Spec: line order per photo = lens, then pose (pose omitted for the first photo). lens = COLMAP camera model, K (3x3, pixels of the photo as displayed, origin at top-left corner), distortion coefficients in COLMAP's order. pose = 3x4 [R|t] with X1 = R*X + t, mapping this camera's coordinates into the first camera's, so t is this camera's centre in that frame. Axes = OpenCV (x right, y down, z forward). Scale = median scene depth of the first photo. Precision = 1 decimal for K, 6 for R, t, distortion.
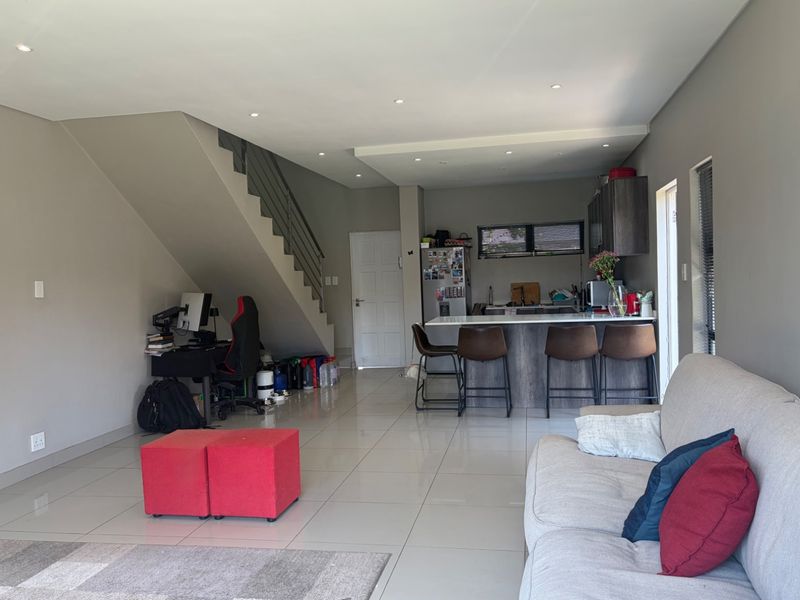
lens RADIAL K [[659.9, 0, 400.0], [0, 659.9, 300.0], [0, 0, 1]] dist [0.123556, -0.193394]
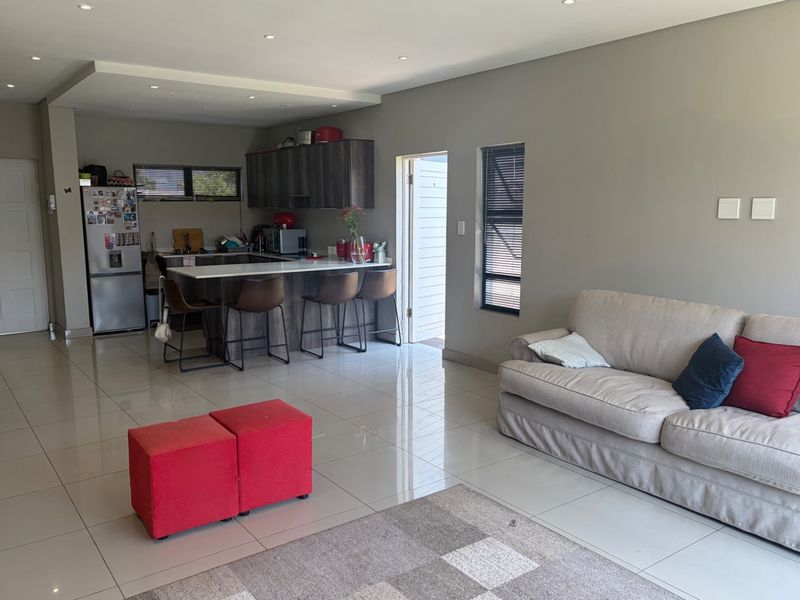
lens RADIAL K [[657.4, 0, 400.0], [0, 657.4, 300.0], [0, 0, 1]] dist [0.076329, -0.106377]
pose [[0.681213, -0.068517, 0.728872, -0.355549], [0.001848, 0.995768, 0.091879, -0.012603], [-0.732083, -0.061242, 0.678457, 0.140634]]
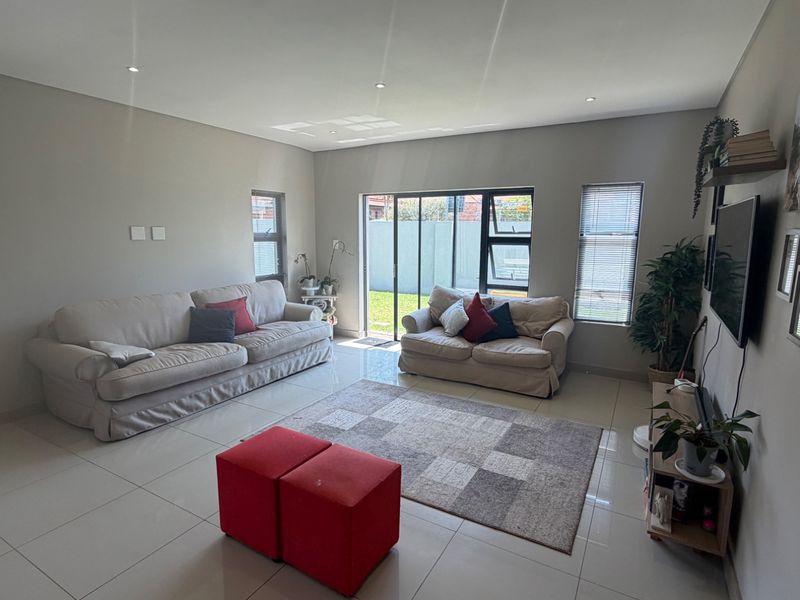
lens RADIAL K [[438.7, 0, 400.0], [0, 438.7, 300.0], [0, 0, 1]] dist [0.001325, 0.000093]
pose [[-0.946774, -0.019369, 0.321314, -0.270521], [0.040153, 0.983286, 0.177587, -0.037601], [-0.319383, 0.181037, -0.930172, 0.714664]]
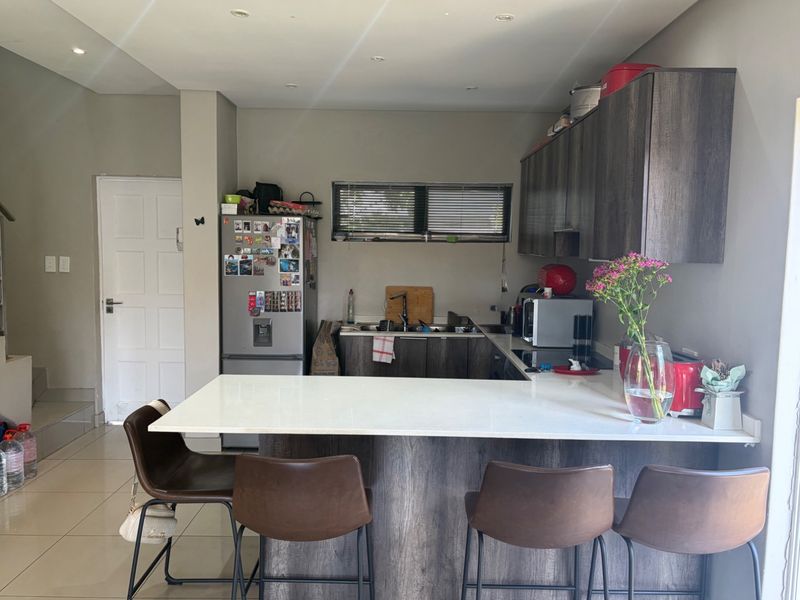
lens RADIAL K [[657.4, 0, 400.0], [0, 657.4, 300.0], [0, 0, 1]] dist [0.076329, -0.106377]
pose [[0.980631, 0.039497, 0.191842, 0.081600], [-0.048275, 0.997980, 0.041296, -0.043505], [-0.189823, -0.049757, 0.980557, 0.507897]]
